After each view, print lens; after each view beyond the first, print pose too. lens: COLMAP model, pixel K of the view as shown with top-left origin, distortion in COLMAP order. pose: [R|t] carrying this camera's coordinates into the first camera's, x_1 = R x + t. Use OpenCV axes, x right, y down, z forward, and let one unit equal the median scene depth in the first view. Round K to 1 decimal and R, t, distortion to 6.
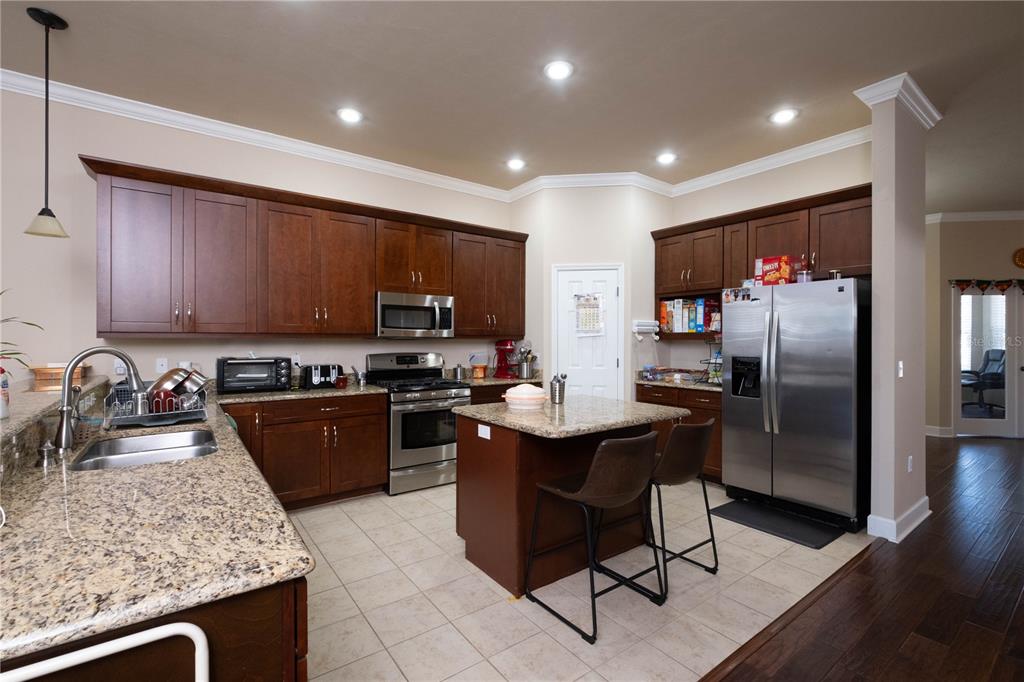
lens RADIAL K [[446.8, 0, 517.8], [0, 446.8, 340.7], [0, 0, 1]] dist [0.000410, -0.000077]
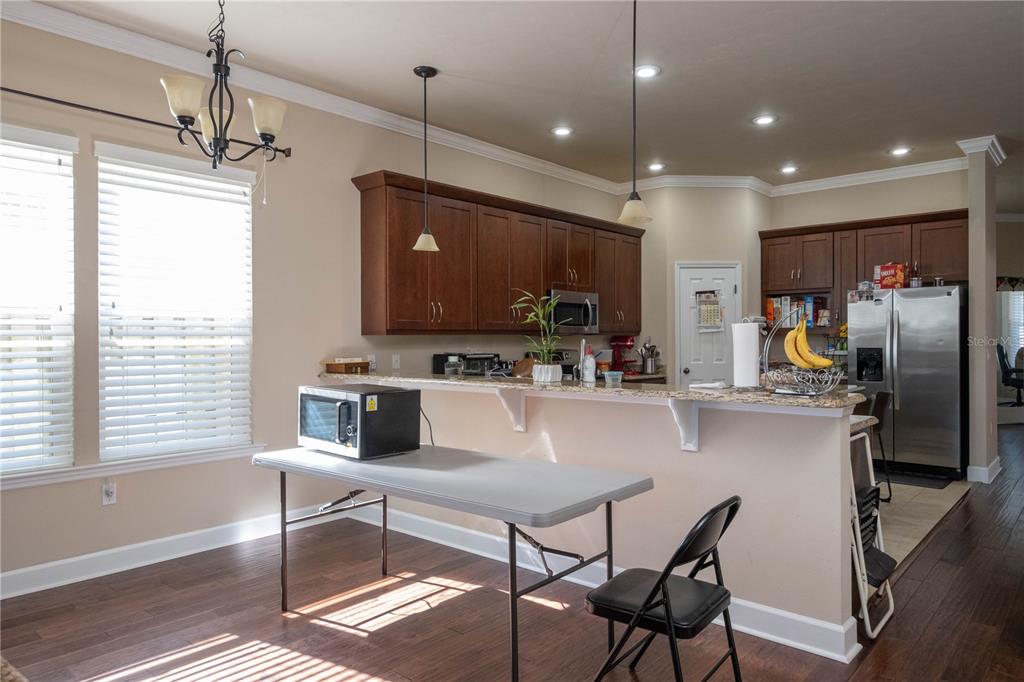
lens RADIAL K [[656.2, 0, 527.3], [0, 656.2, 340.5], [0, 0, 1]] dist [0.001826, 0.001886]
pose [[0.978765, -0.007816, 0.204835, -0.630849], [0.007800, 0.999969, 0.000890, 0.006266], [-0.204835, 0.000726, 0.978796, -0.448517]]
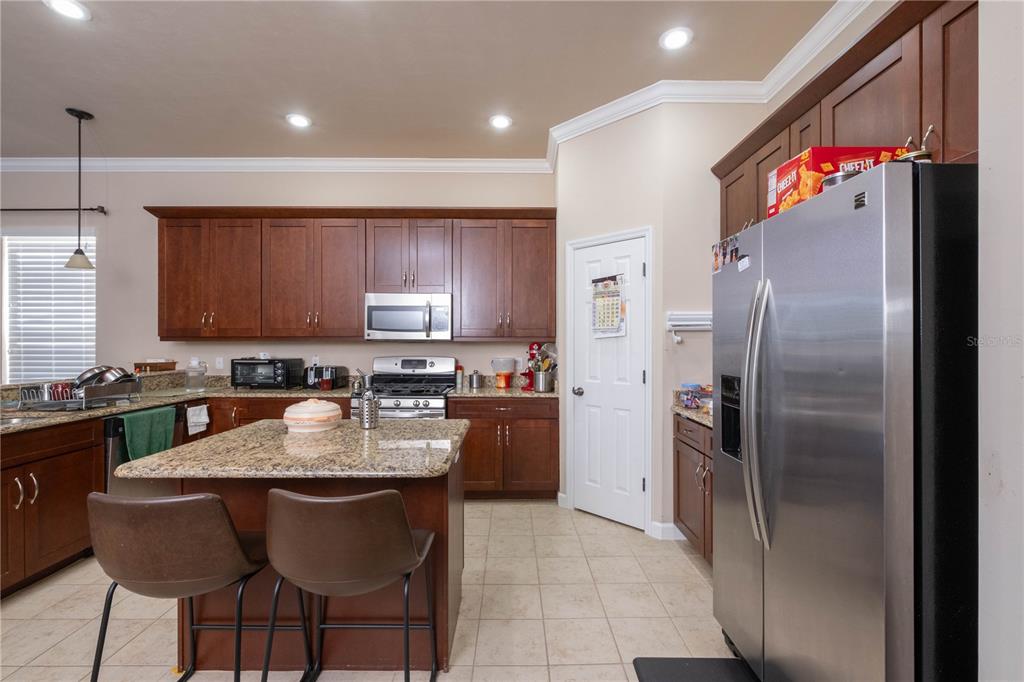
lens RADIAL K [[446.8, 0, 517.8], [0, 446.8, 340.7], [0, 0, 1]] dist [0.000410, -0.000077]
pose [[0.808869, -0.003358, -0.587979, 0.515758], [-0.001149, 0.999973, -0.007291, 0.000884], [0.587988, 0.006573, 0.808843, 0.394096]]
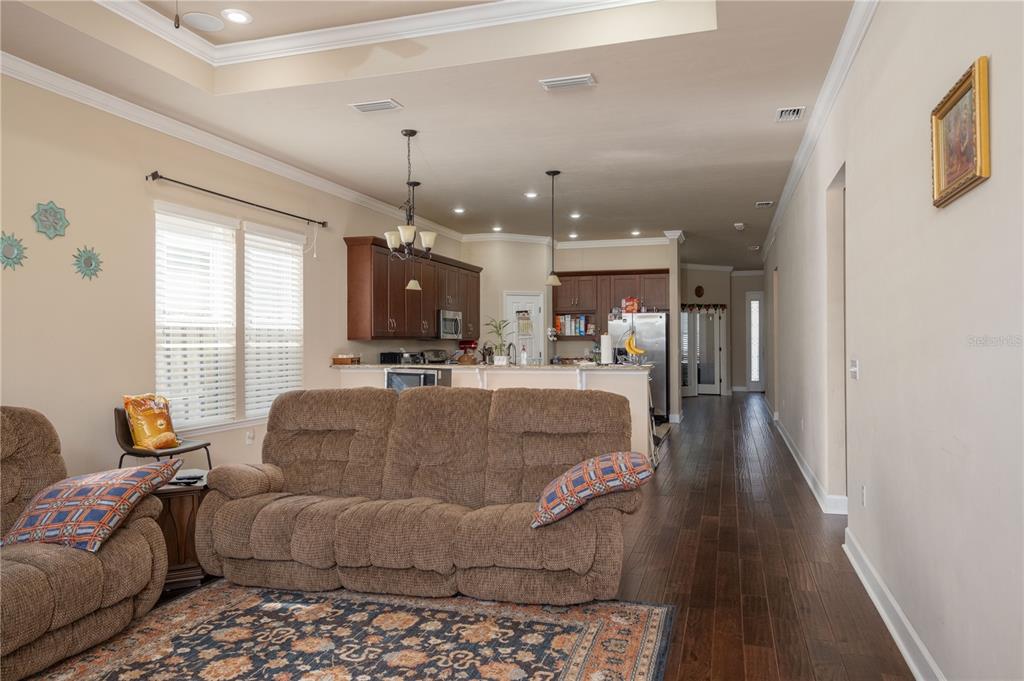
lens RADIAL K [[656.2, 0, 527.3], [0, 656.2, 340.0], [0, 0, 1]] dist [0.001826, 0.001886]
pose [[0.807533, -0.004968, 0.589801, -1.326460], [0.008131, 0.999963, -0.002709, 0.004095], [-0.589766, 0.006983, 0.807544, -0.960350]]
